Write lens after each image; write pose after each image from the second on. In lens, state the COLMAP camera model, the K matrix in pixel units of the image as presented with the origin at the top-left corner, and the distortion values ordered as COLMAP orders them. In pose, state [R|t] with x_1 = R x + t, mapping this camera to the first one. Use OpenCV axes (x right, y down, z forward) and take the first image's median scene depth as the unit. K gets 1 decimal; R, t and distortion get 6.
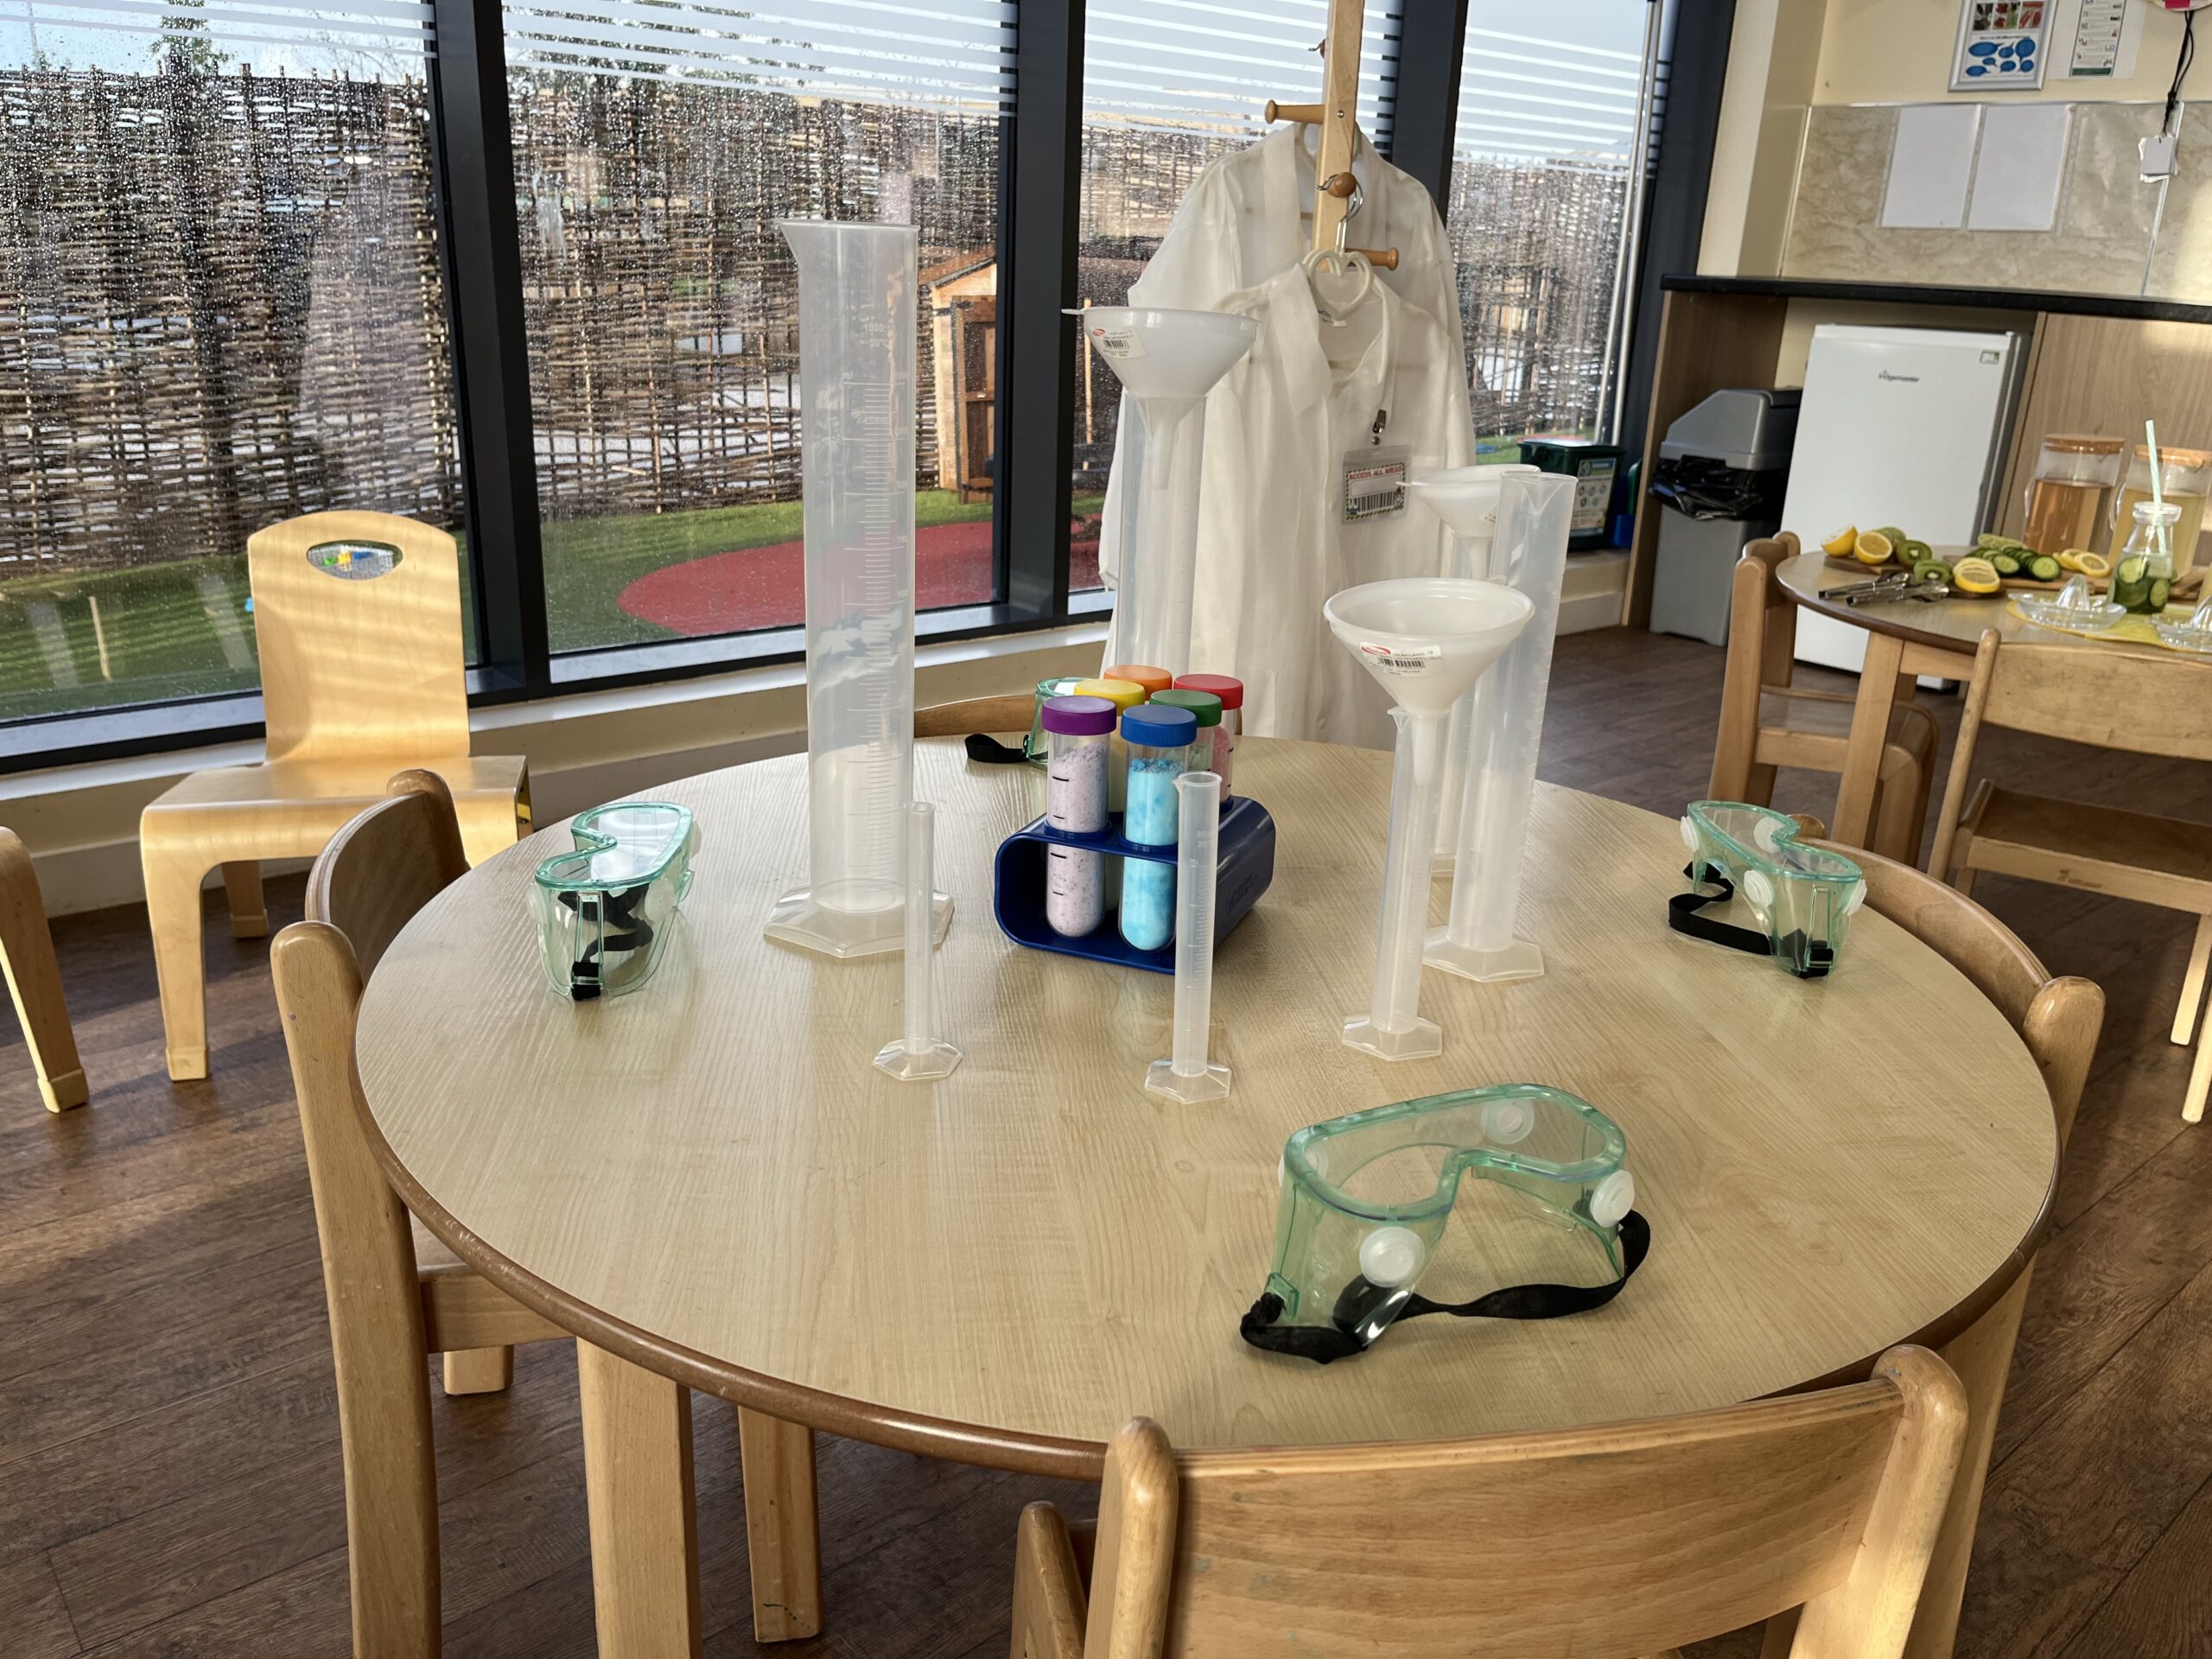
lens RADIAL K [[1731.6, 0, 1100.5], [0, 1731.6, 828.5], [0, 0, 1]] dist [-0.003198, 0.002745]
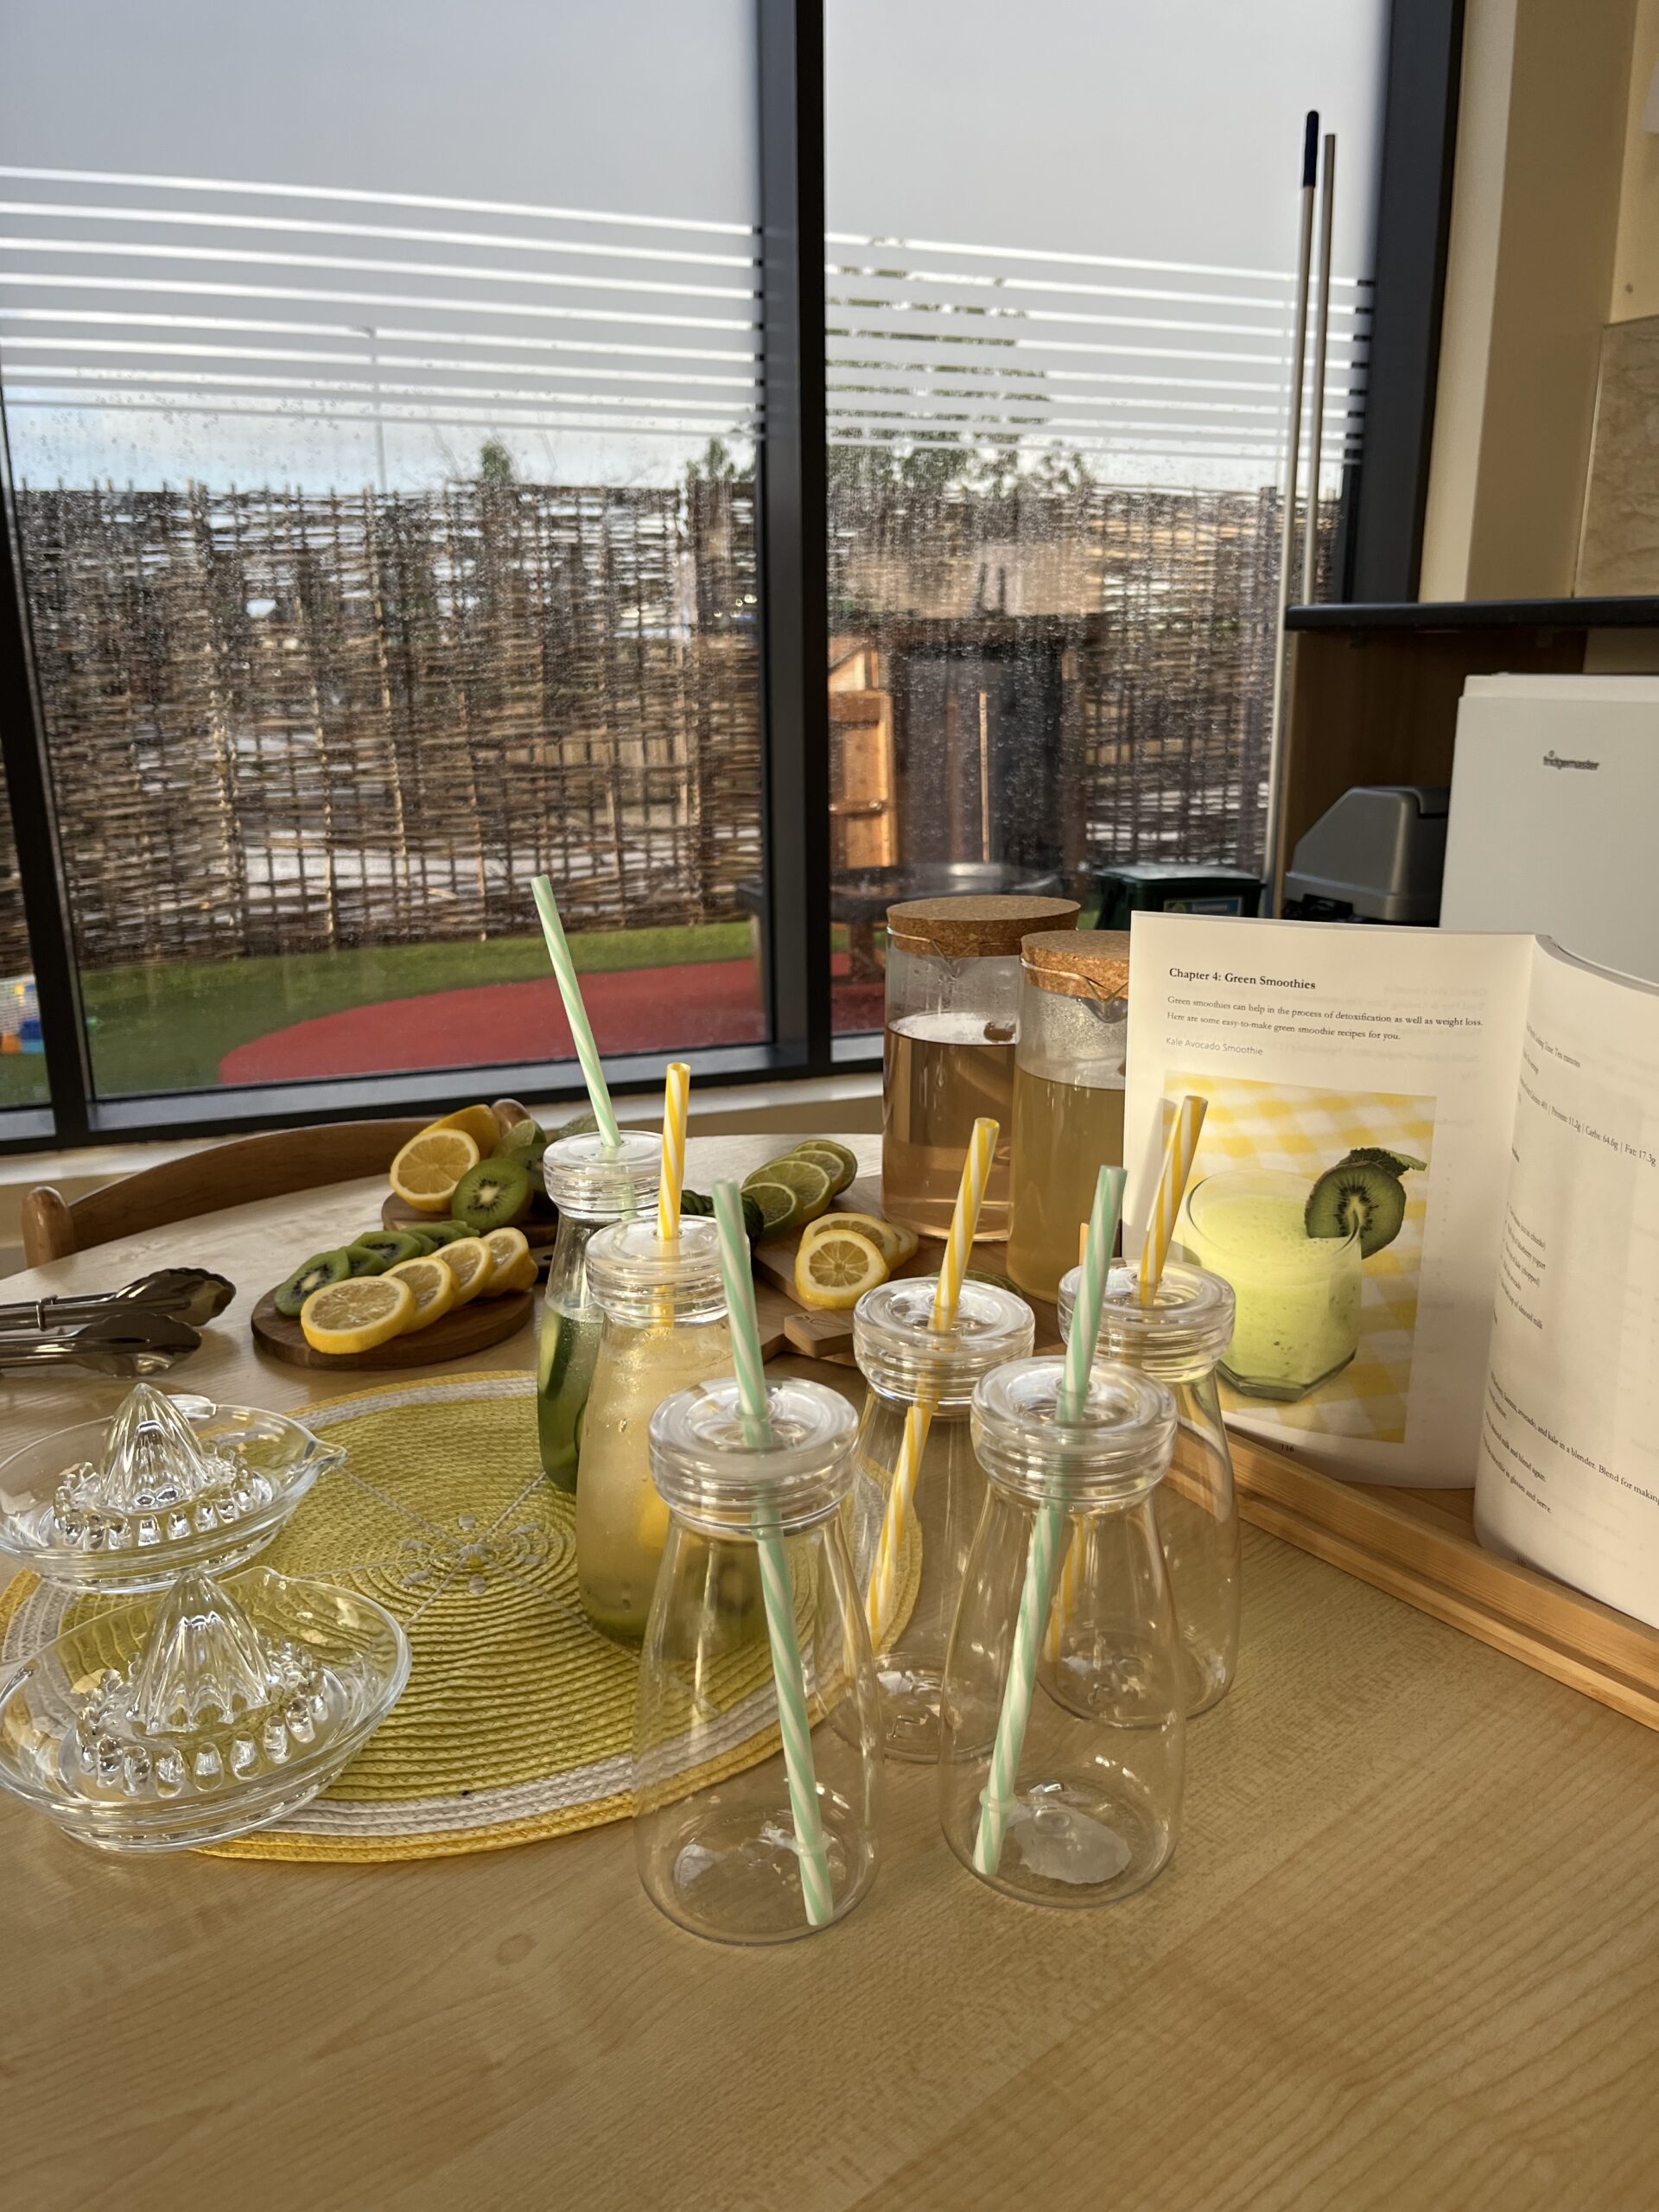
lens RADIAL K [[1731.6, 0, 834.5], [0, 1731.6, 1111.1], [0, 0, 1]] dist [-0.003198, 0.002745]
pose [[0.935747, 0.048784, -0.349283, 0.243805], [-0.073304, 0.995661, -0.057324, -0.056069], [0.344971, 0.079245, 0.935262, 0.228823]]
